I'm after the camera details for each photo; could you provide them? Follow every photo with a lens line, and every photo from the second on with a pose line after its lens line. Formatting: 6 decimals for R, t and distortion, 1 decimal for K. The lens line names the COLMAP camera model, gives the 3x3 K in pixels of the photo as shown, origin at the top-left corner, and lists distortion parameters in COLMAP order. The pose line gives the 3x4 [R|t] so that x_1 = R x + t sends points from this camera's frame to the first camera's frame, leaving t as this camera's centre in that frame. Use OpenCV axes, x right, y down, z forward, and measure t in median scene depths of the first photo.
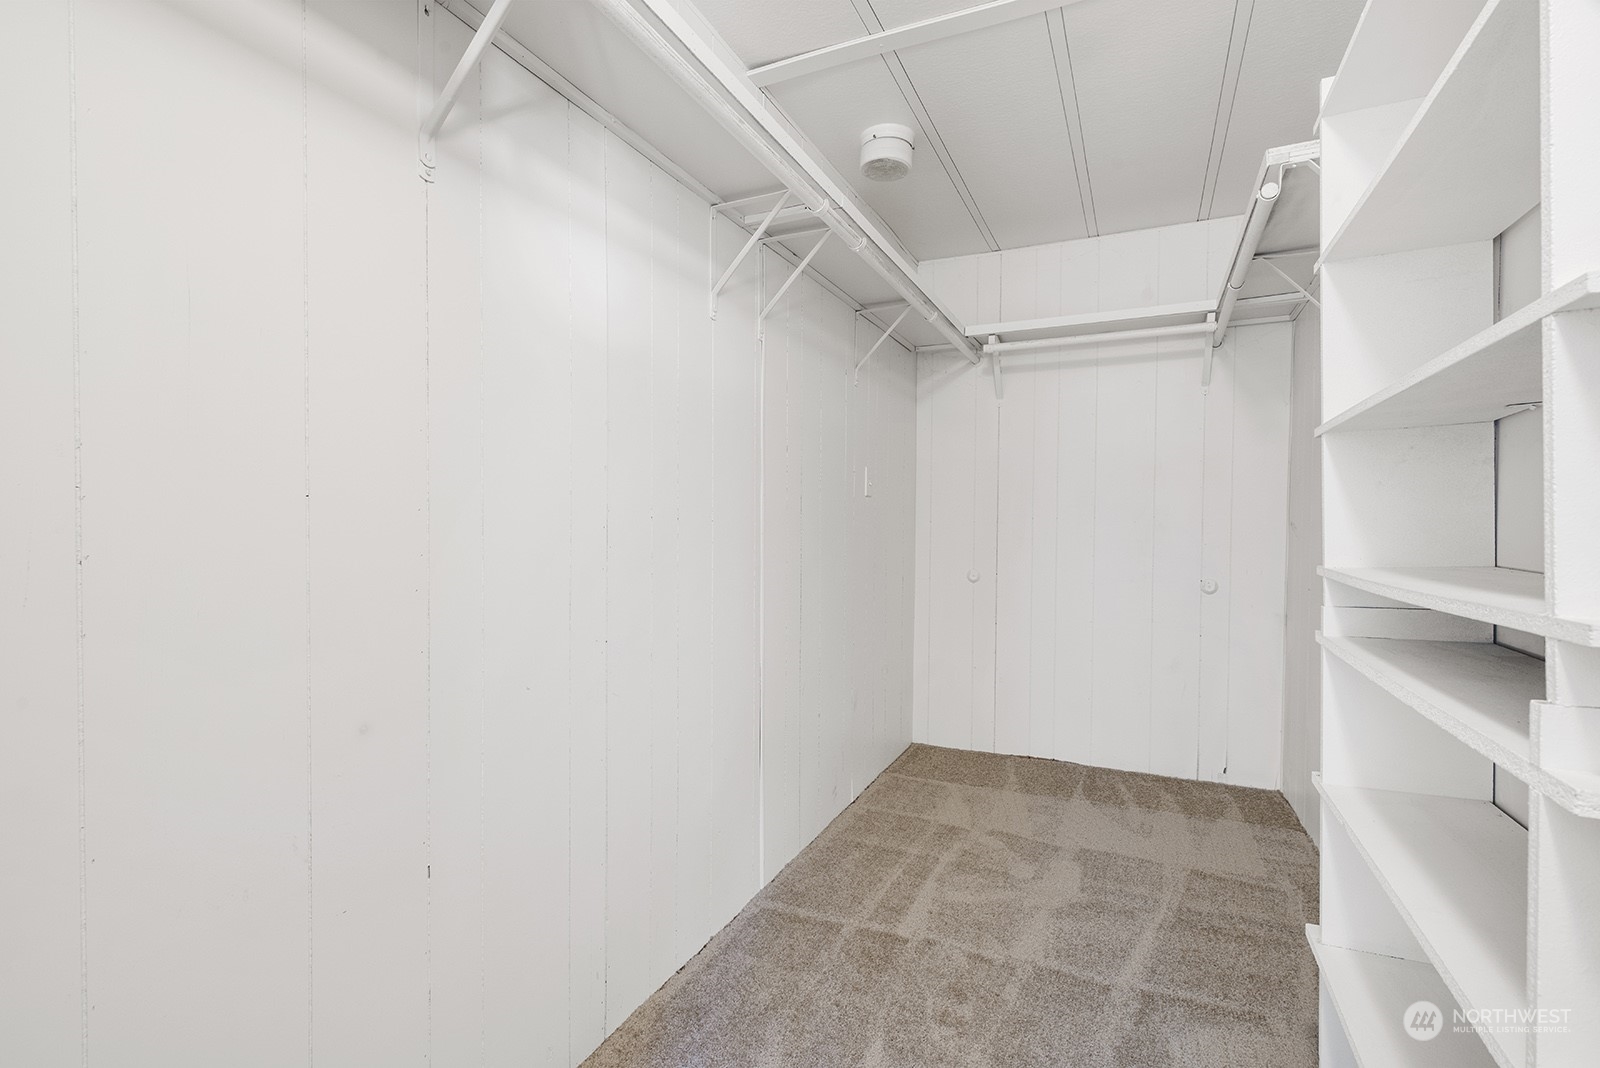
lens RADIAL K [[753.7, 0, 800.0], [0, 753.7, 534.0], [0, 0, 1]] dist [0.007771, -0.000124]
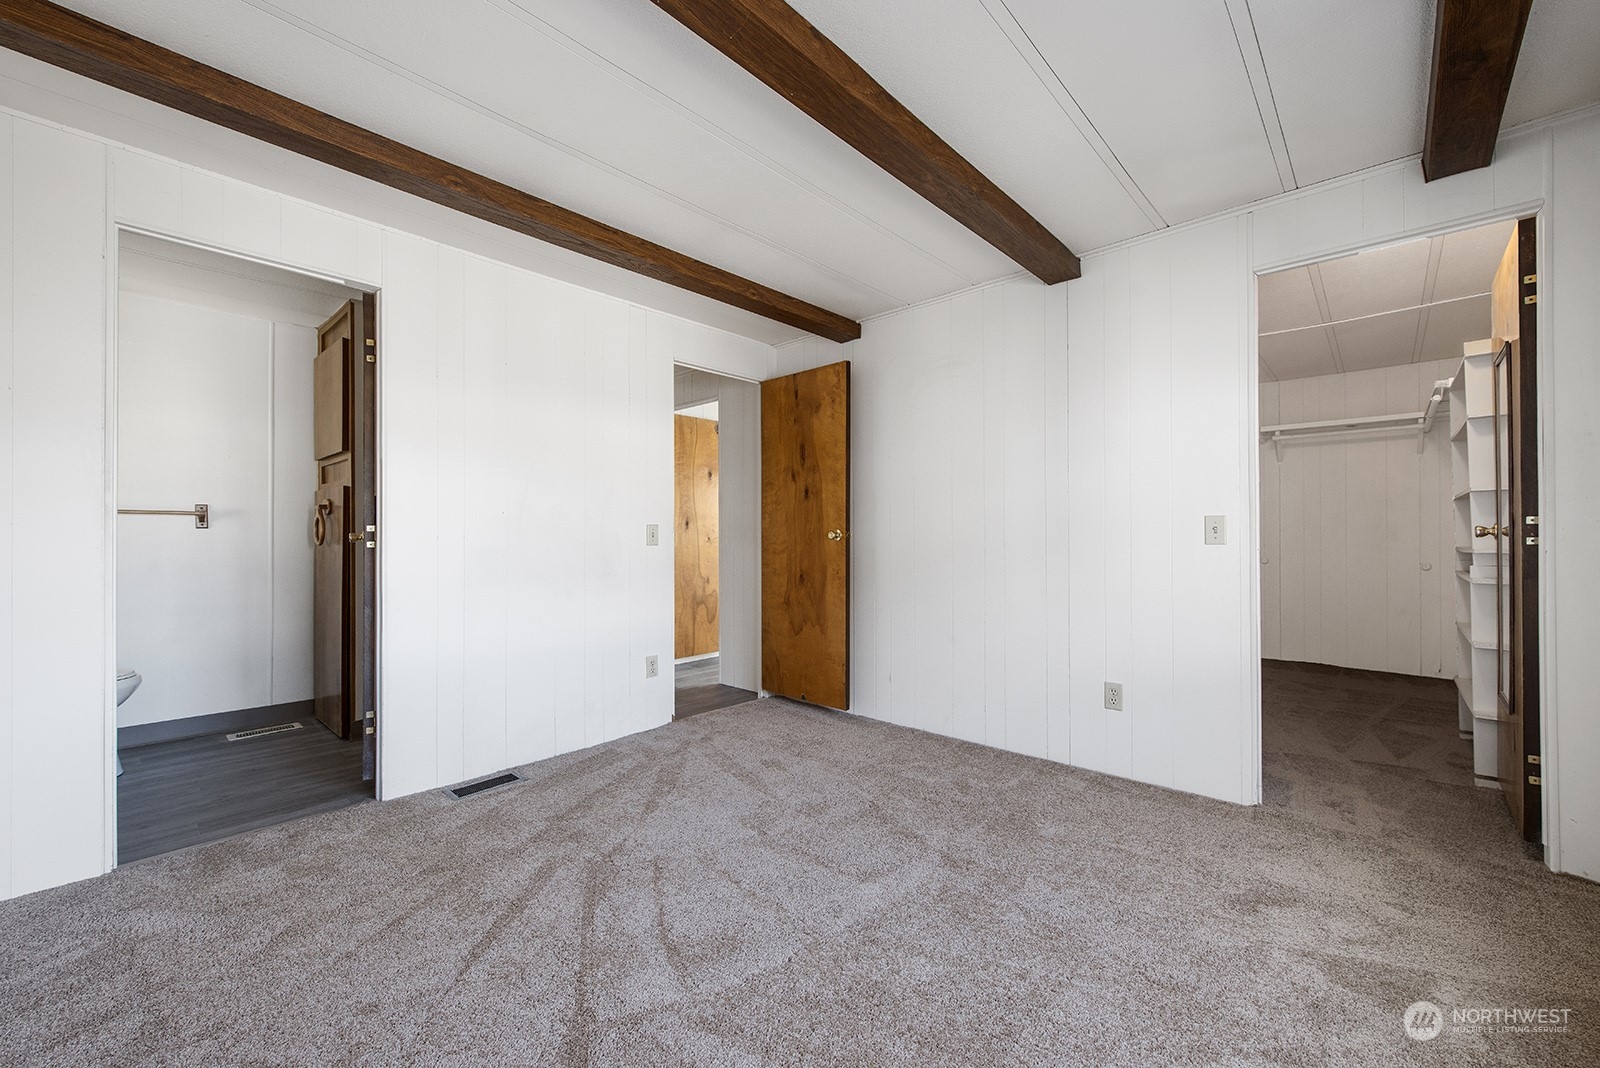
lens RADIAL K [[651.1, 0, 808.1], [0, 651.1, 528.8], [0, 0, 1]] dist [0.003163, -0.000096]
pose [[0.956242, -0.018362, -0.291999, -0.433352], [0.012702, 0.999693, -0.021267, -0.006414], [0.292300, 0.016628, 0.956182, -0.973018]]
